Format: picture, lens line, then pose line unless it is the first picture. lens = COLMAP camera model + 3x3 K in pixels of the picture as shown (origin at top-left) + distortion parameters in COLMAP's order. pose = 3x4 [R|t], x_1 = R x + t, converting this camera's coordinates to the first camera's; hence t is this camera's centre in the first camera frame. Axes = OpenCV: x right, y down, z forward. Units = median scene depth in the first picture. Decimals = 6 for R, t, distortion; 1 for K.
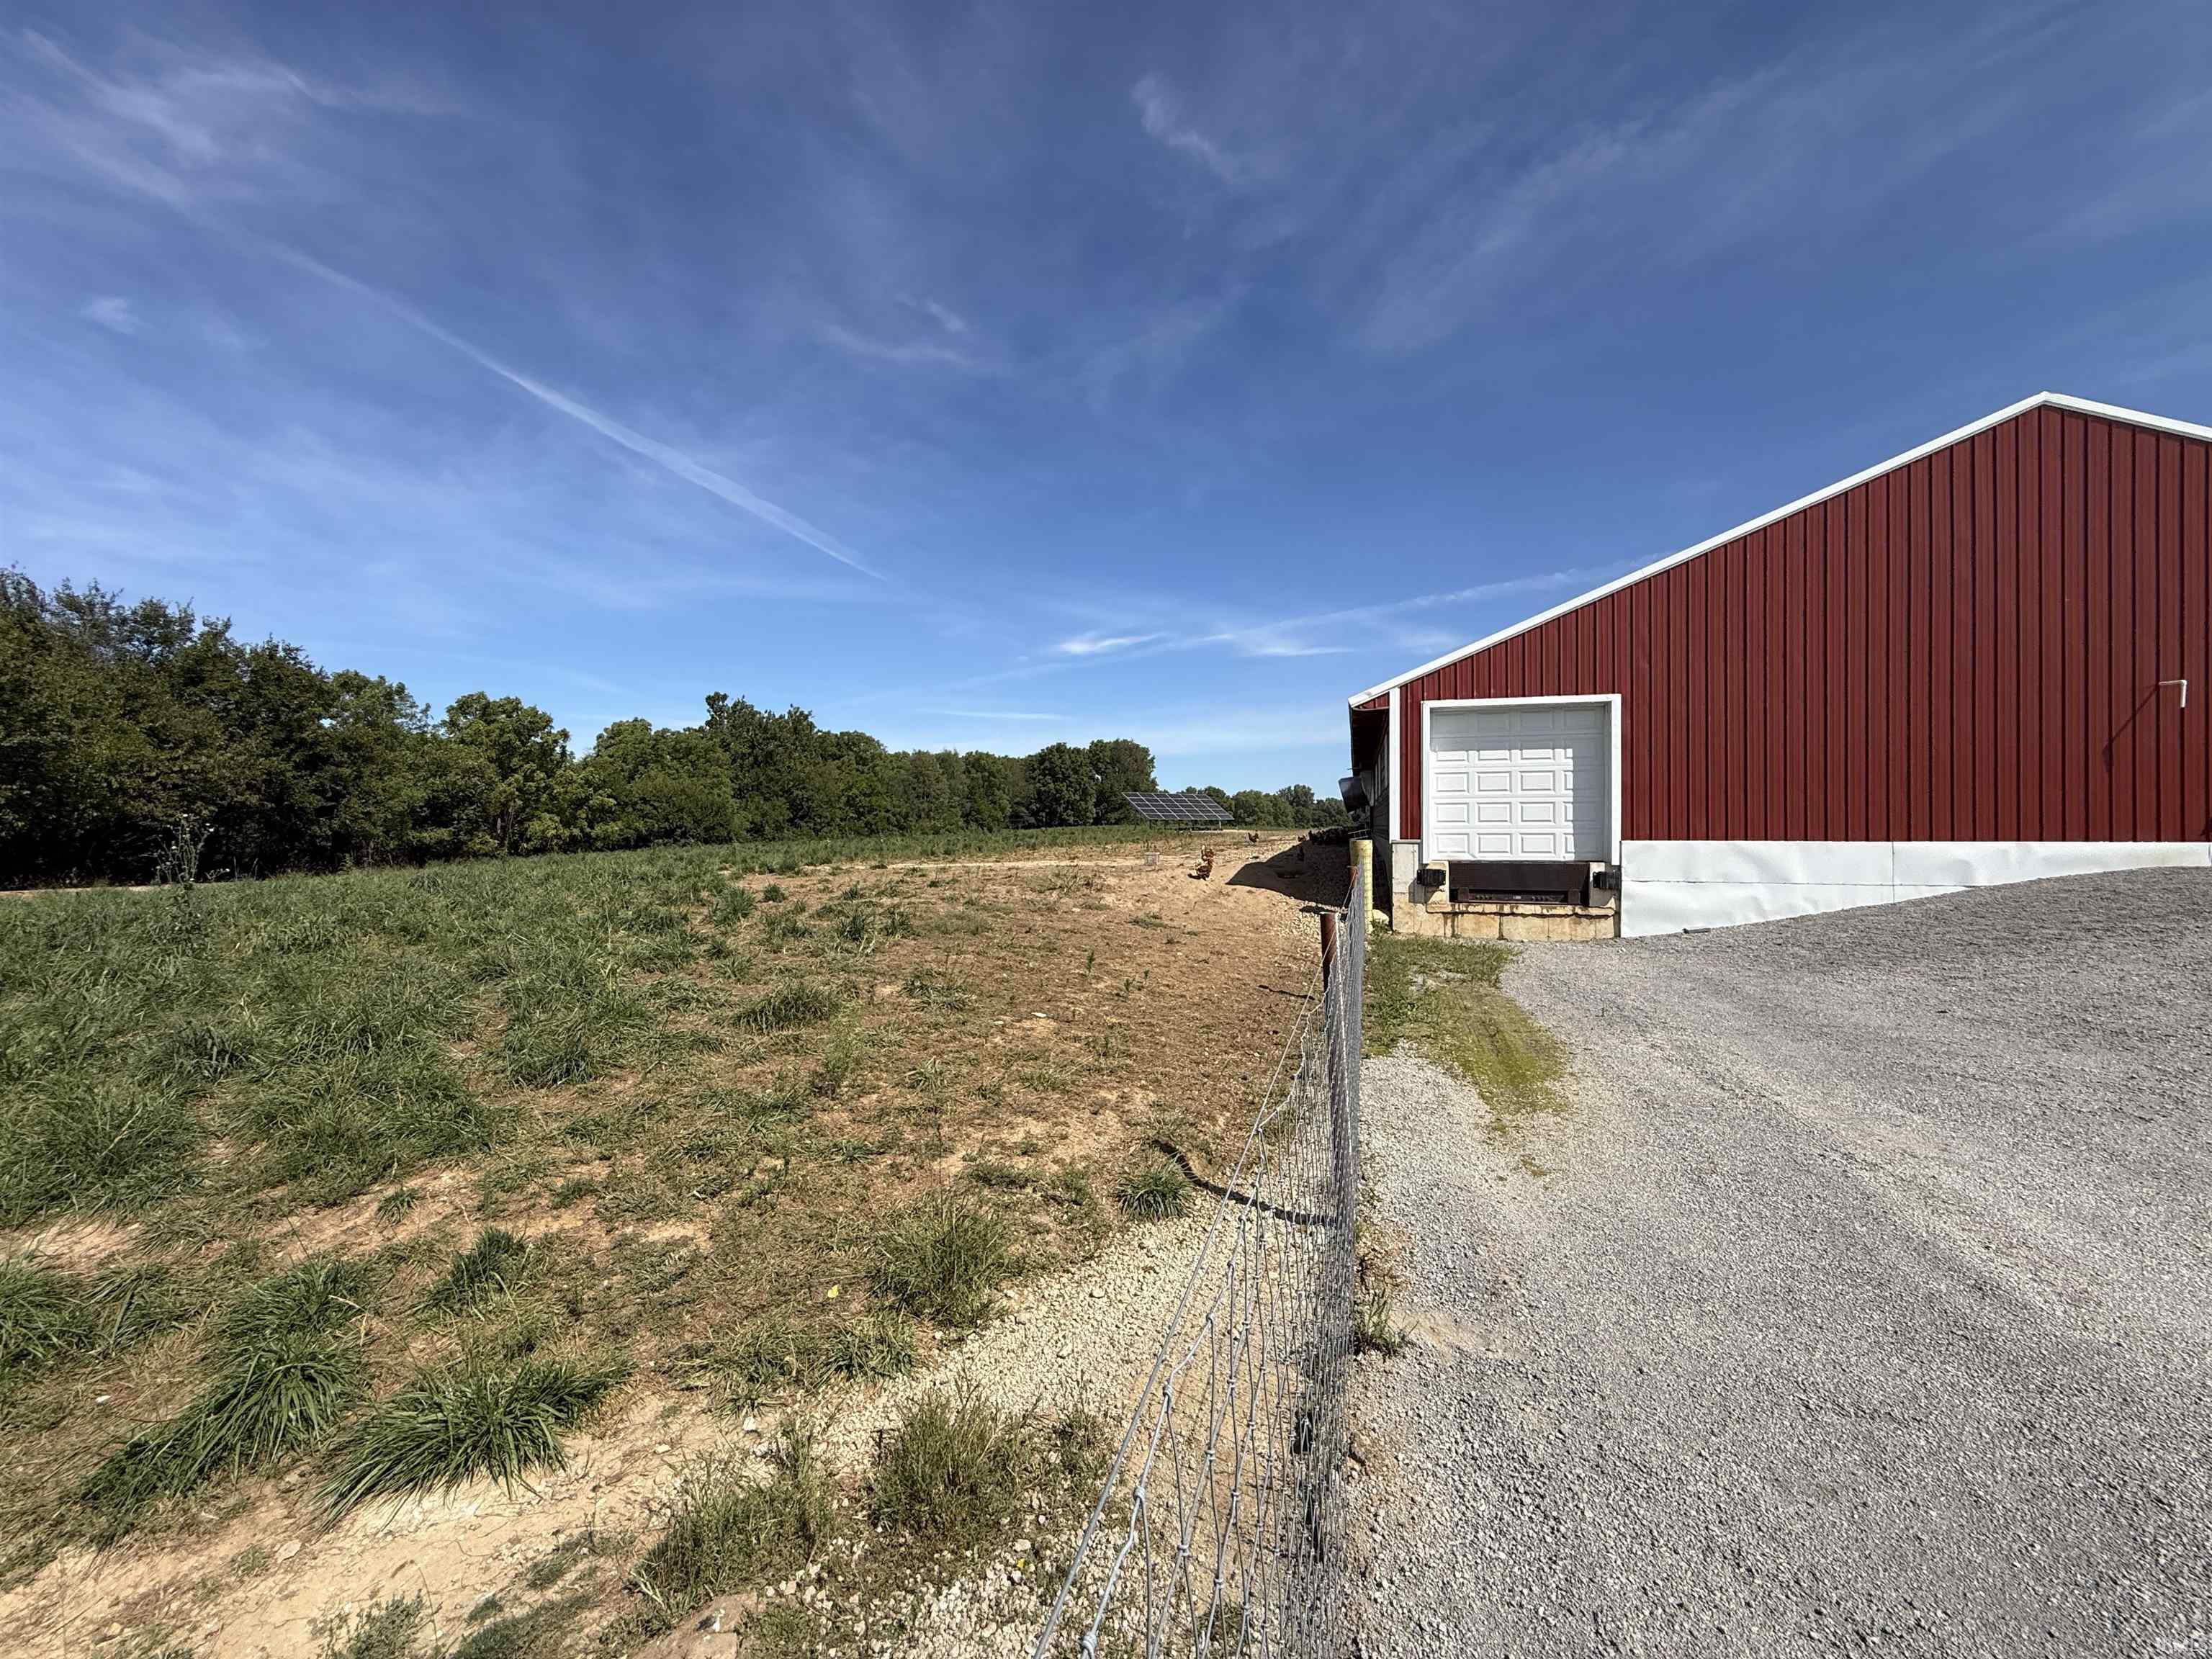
lens RADIAL K [[888.7, 0, 1106.0], [0, 888.7, 829.5], [0, 0, 1]] dist [-0.002189, 0.000268]
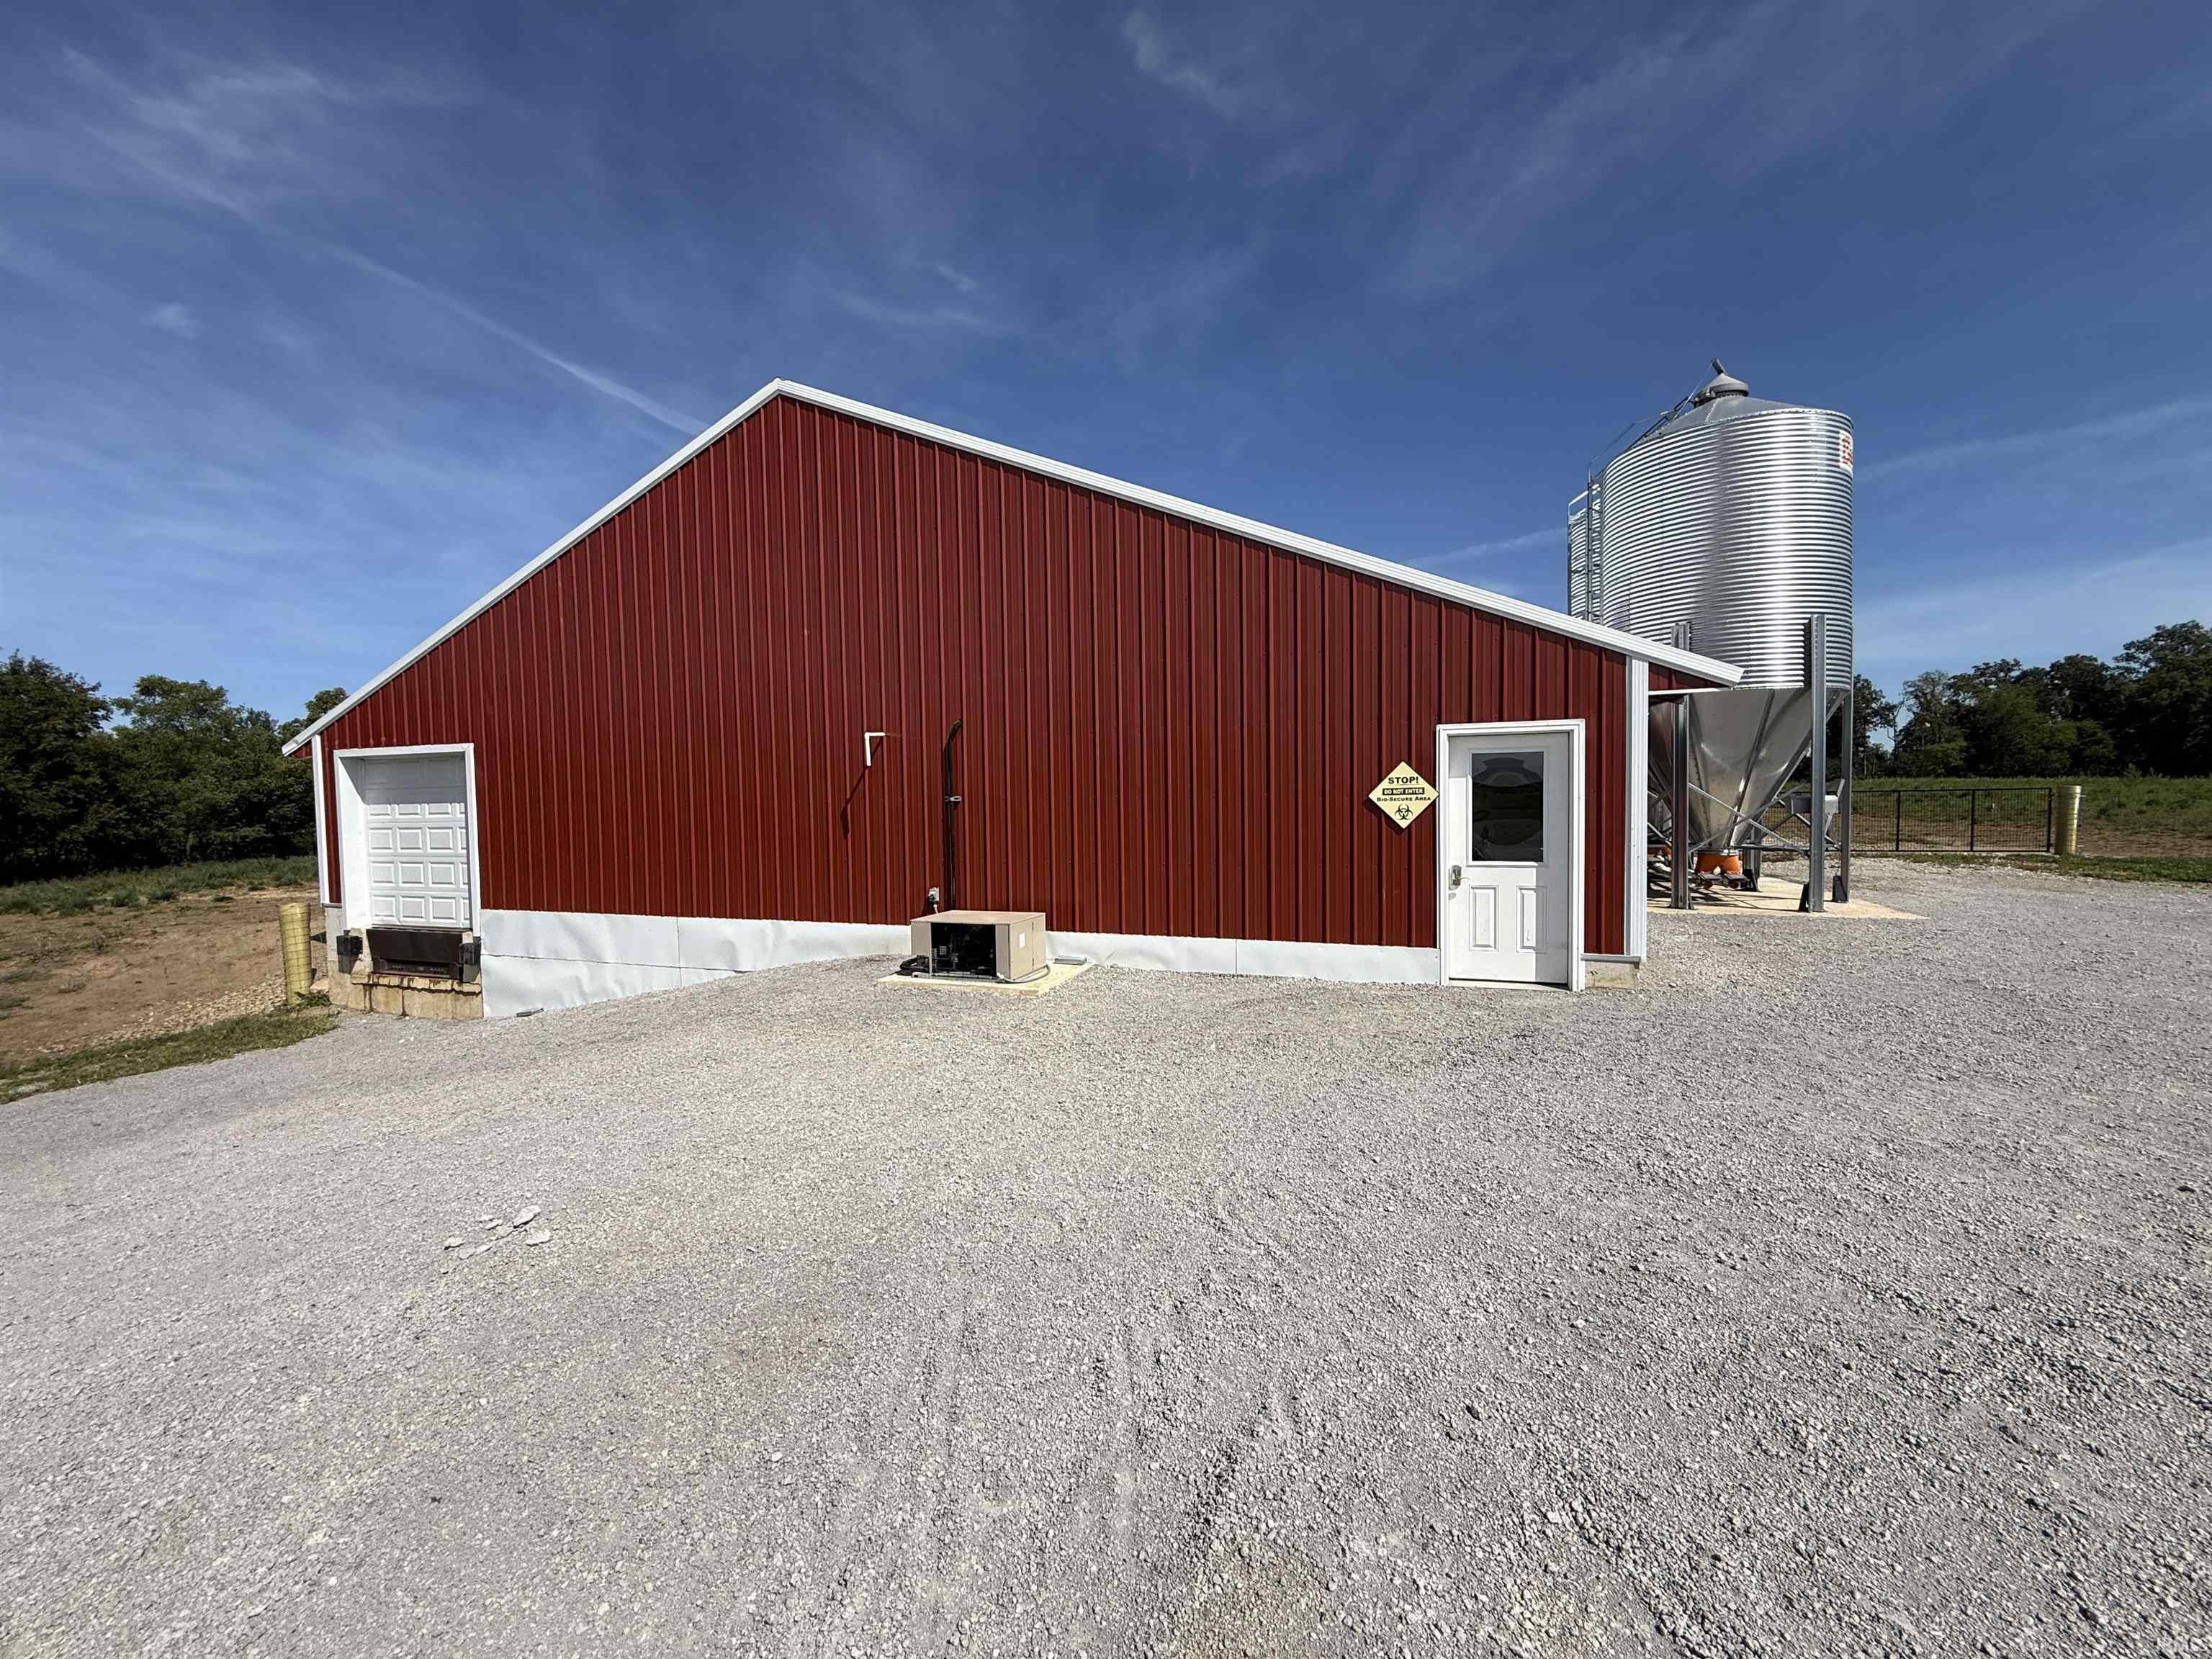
lens RADIAL K [[881.7, 0, 1103.1], [0, 881.7, 827.6], [0, 0, 1]] dist [0.000712, -0.000755]
pose [[0.998052, -0.014977, -0.060559, 0.234773], [0.017224, 0.999176, 0.036757, -0.016905], [0.059958, -0.037729, 0.997488, 0.030673]]
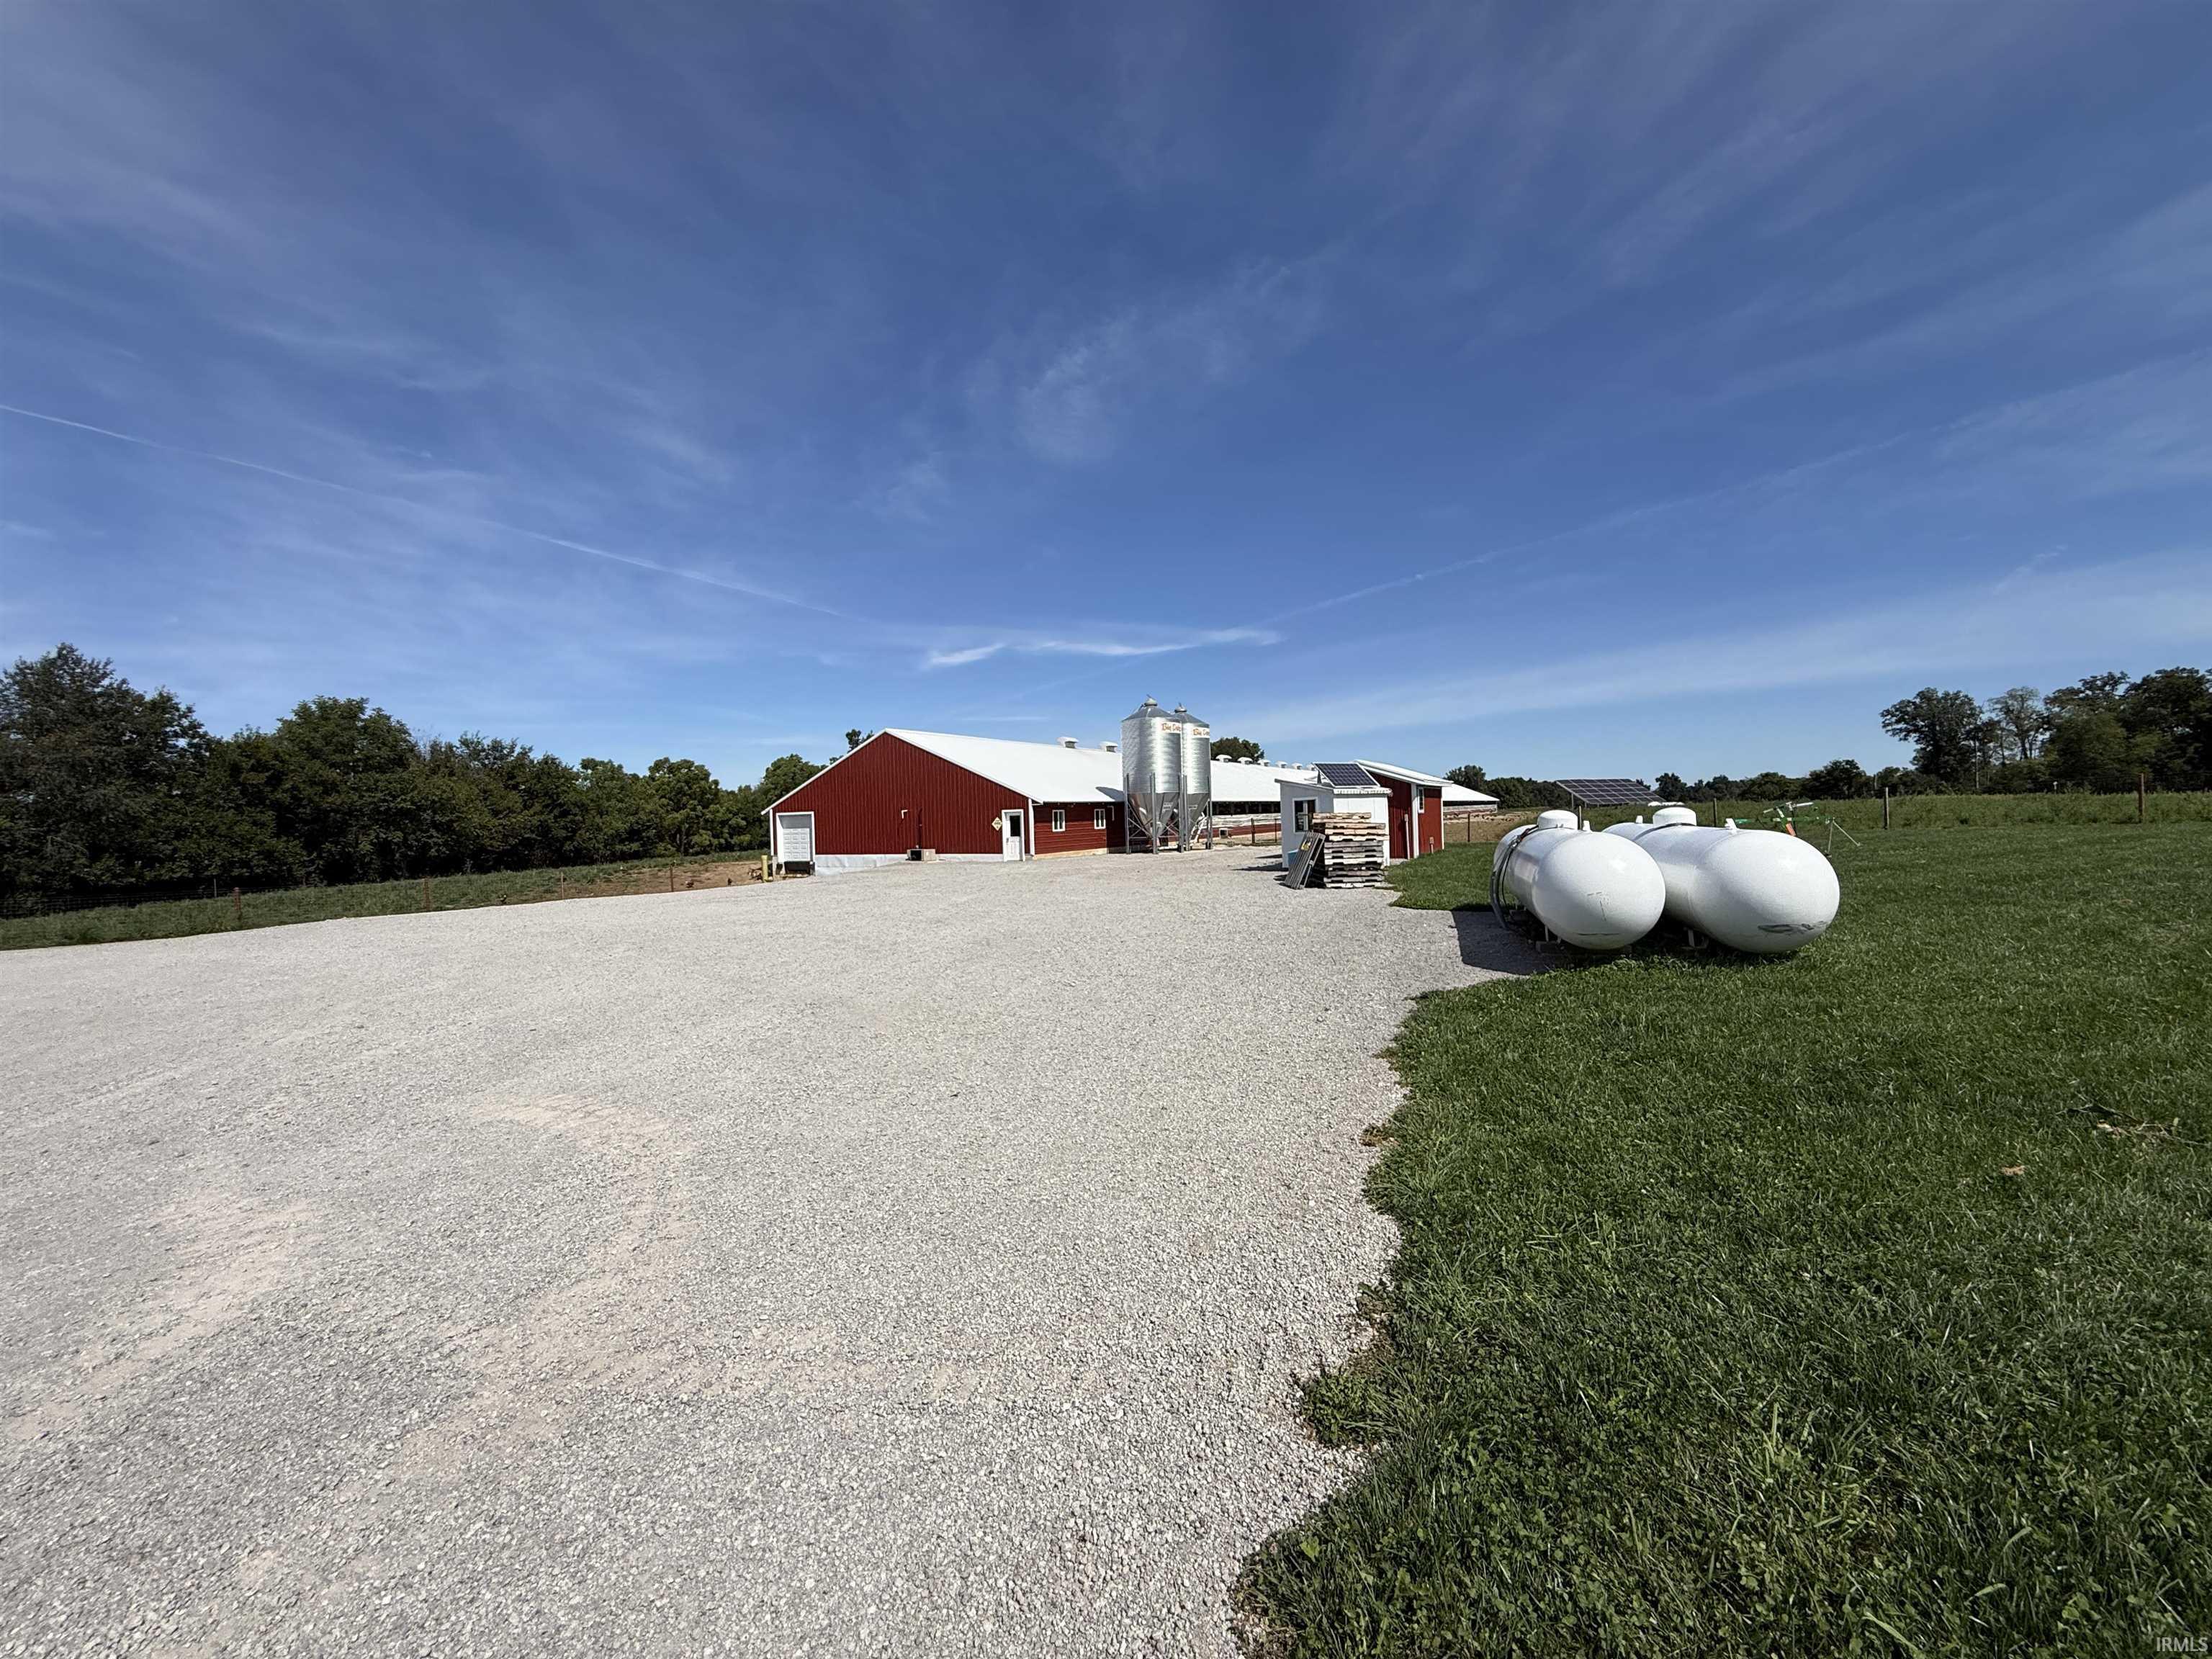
lens RADIAL K [[873.2, 0, 1106.0], [0, 873.2, 829.5], [0, 0, 1]] dist [-0.022959, -0.000154]
pose [[0.971671, -0.024498, -0.235065, 0.459130], [0.027696, 0.999563, 0.010313, -0.016654], [0.234709, -0.016532, 0.971925, -0.370949]]
